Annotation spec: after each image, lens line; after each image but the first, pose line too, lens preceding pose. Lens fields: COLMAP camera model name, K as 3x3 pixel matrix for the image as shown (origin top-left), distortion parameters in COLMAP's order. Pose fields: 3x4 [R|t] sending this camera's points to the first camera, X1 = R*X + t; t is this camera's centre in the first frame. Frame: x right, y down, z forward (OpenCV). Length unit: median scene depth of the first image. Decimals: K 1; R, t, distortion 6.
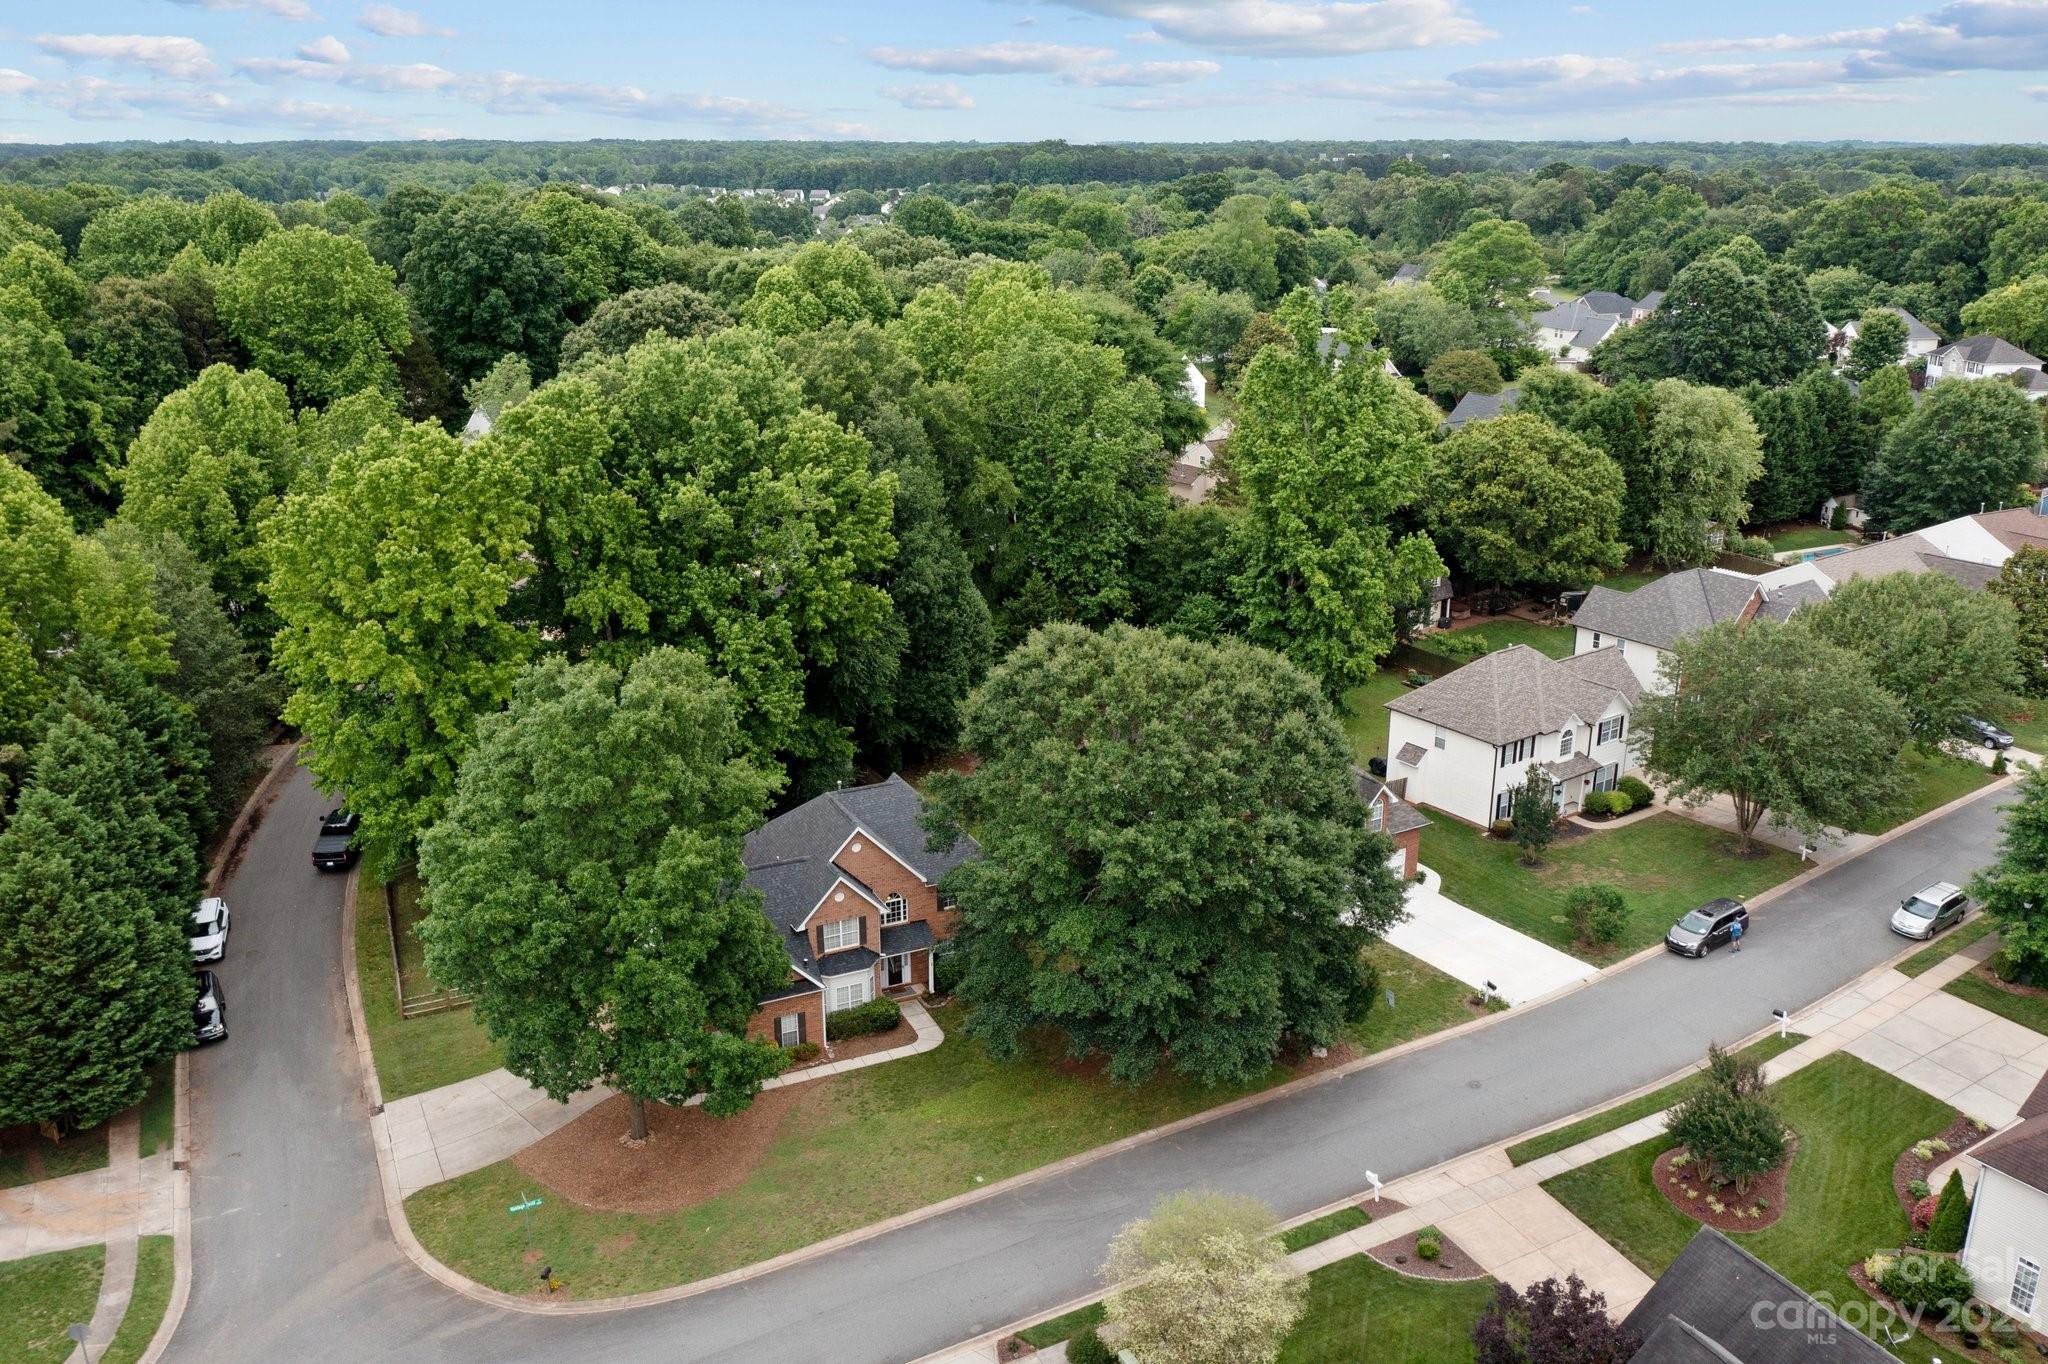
lens RADIAL K [[1616.6, 0, 1024.0], [0, 1616.6, 682.0], [0, 0, 1]] dist [-0.002437, 0.000198]
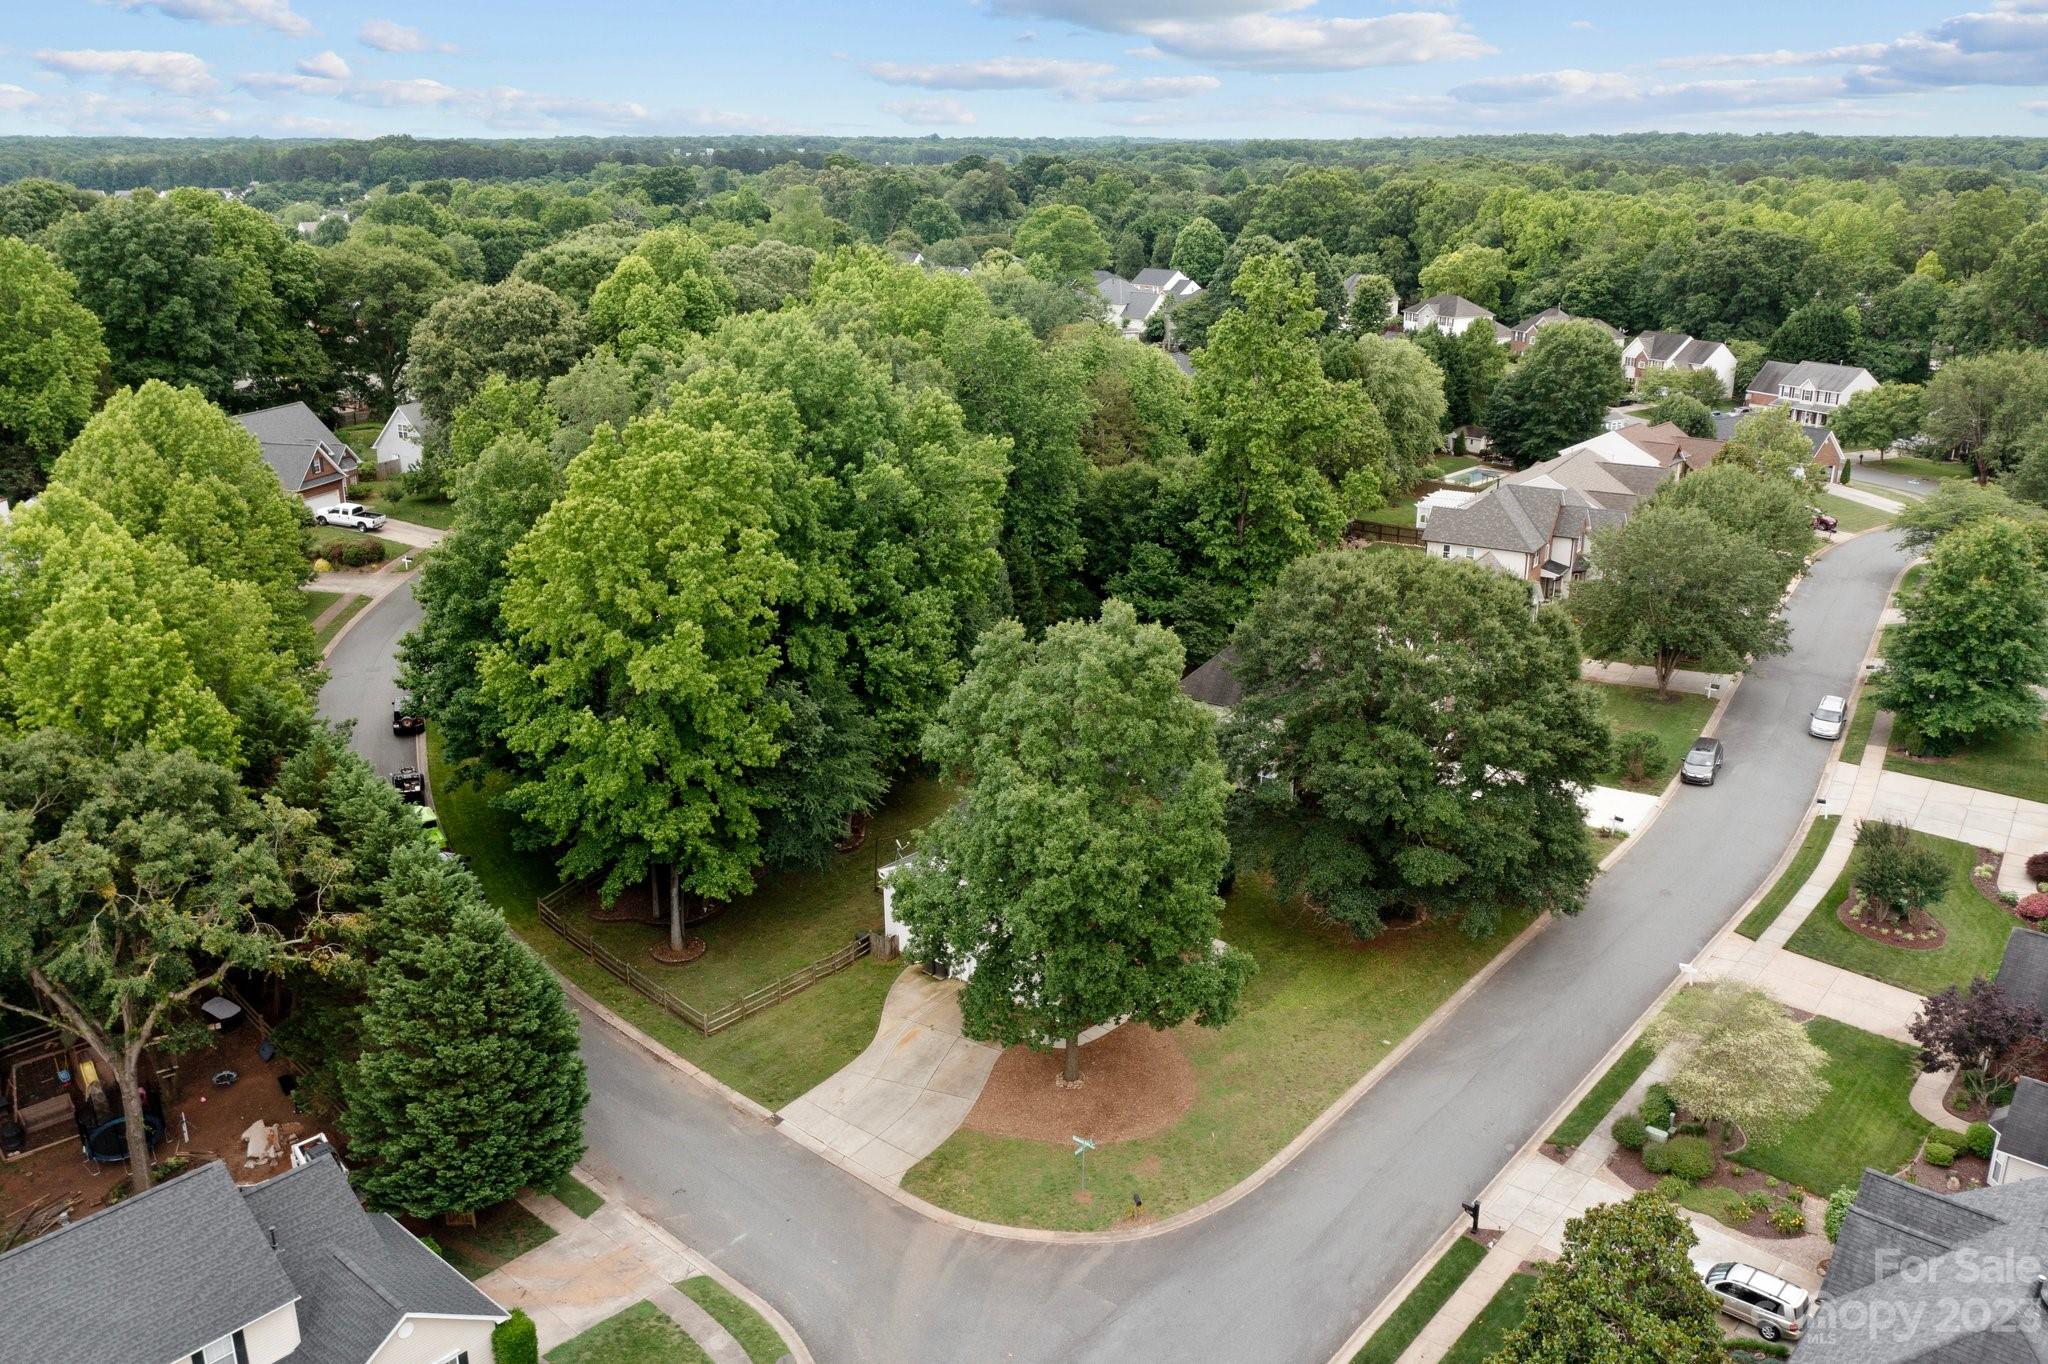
lens RADIAL K [[1597.1, 0, 1024.0], [0, 1597.1, 682.0], [0, 0, 1]] dist [-0.002549, 0.001355]
pose [[0.920288, -0.126003, 0.370395, -0.380267], [0.123829, 0.991858, 0.029748, -0.003873], [-0.371128, 0.018488, 0.928398, 0.032260]]
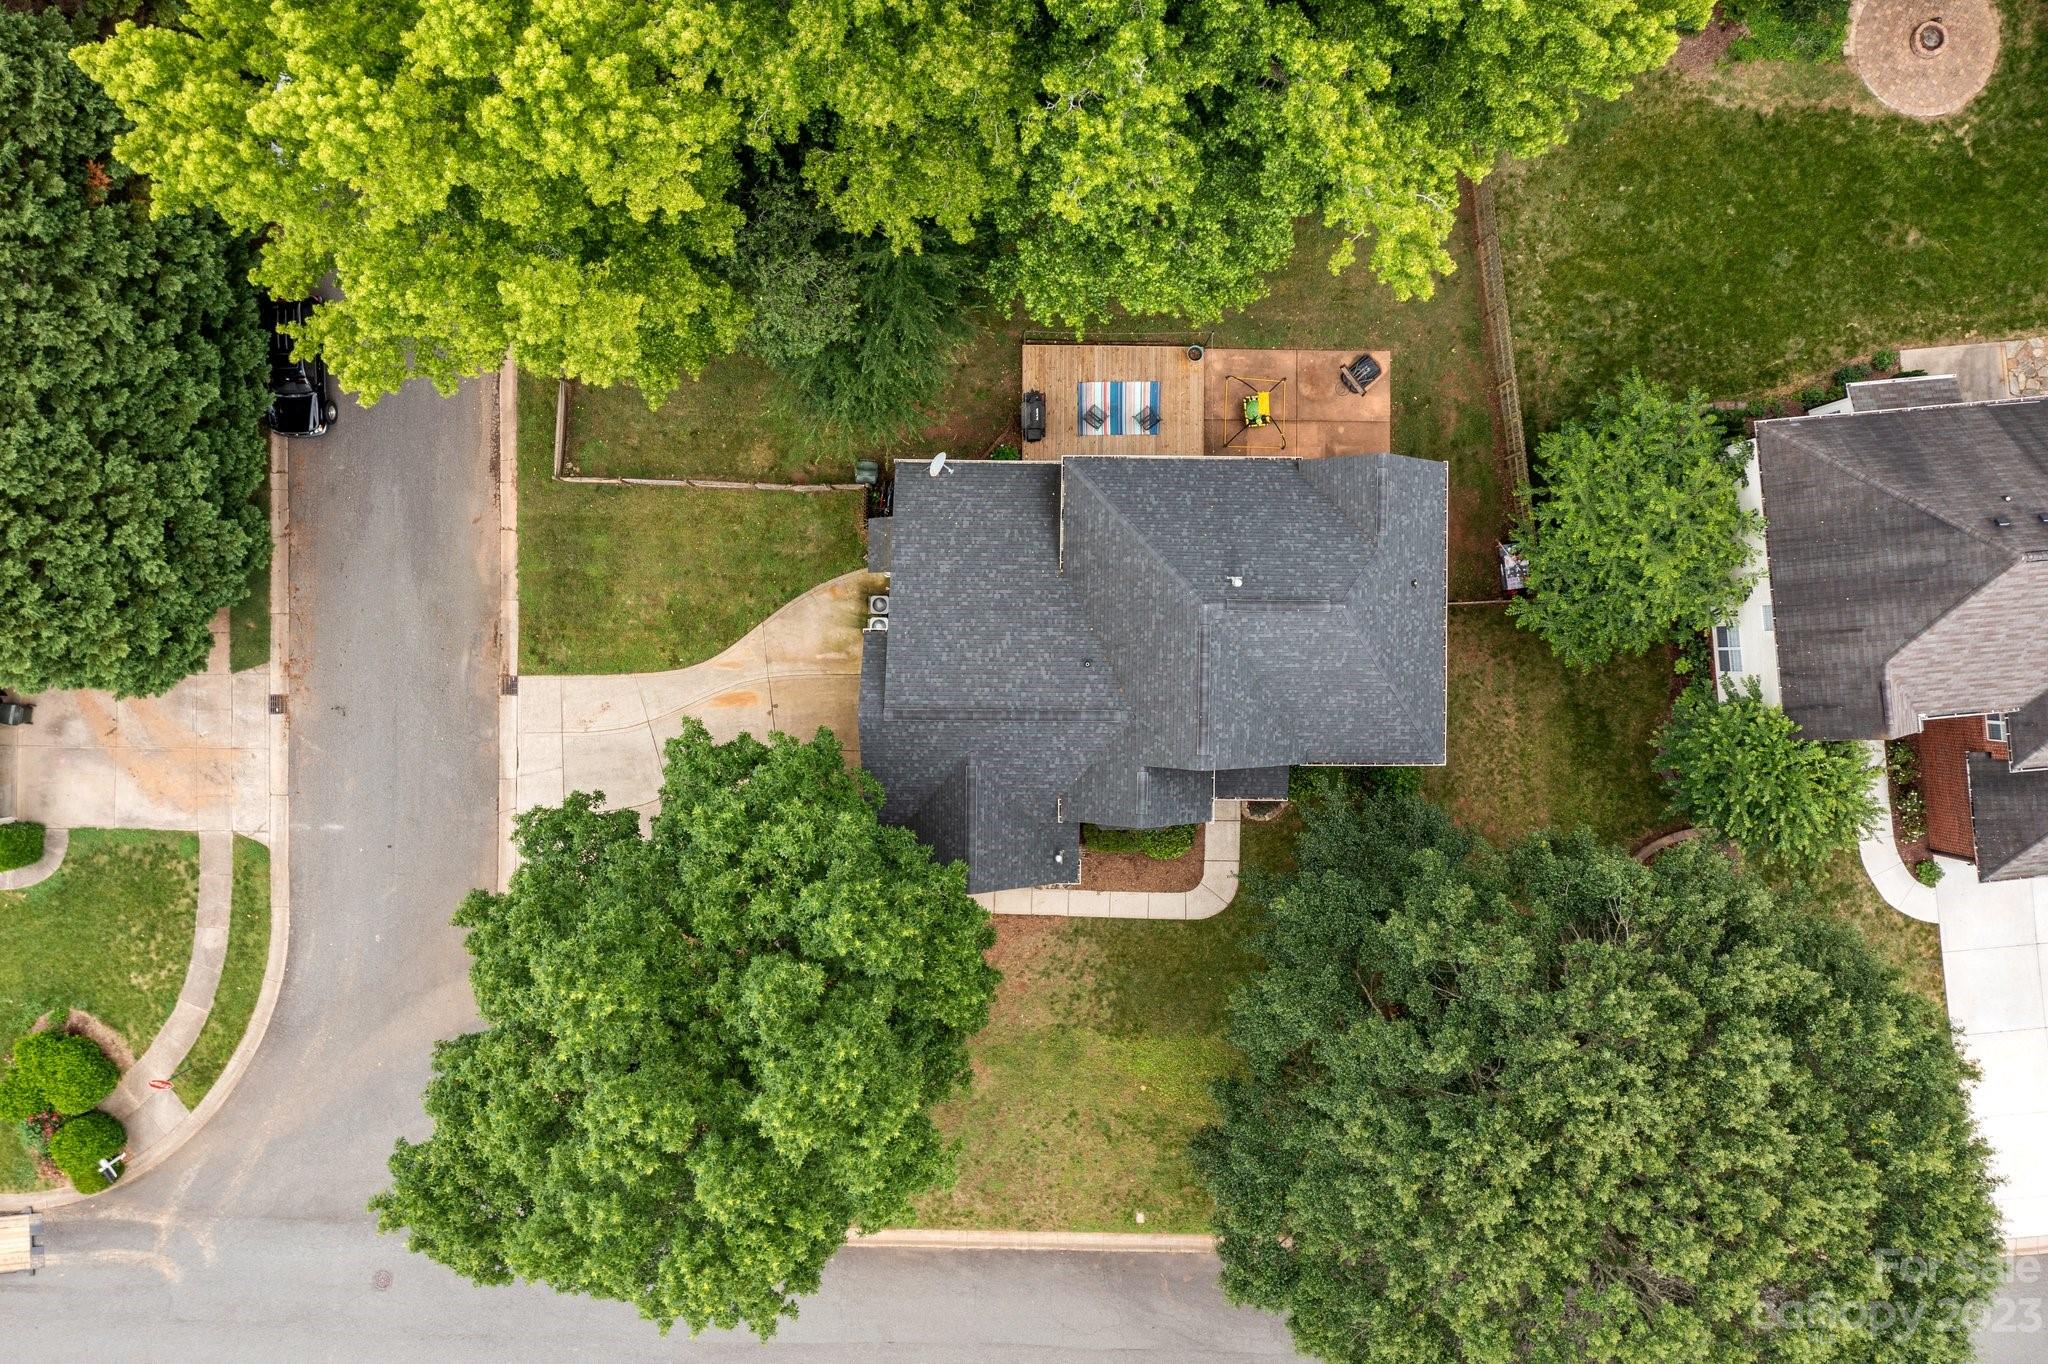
lens RADIAL K [[1616.6, 0, 1024.0], [0, 1616.6, 682.0], [0, 0, 1]] dist [-0.002437, 0.000198]
pose [[0.895553, 0.444955, 0.000260, -0.119581], [-0.148969, 0.299276, 0.942466, -0.319398], [0.419277, -0.844067, 0.334302, 0.551865]]
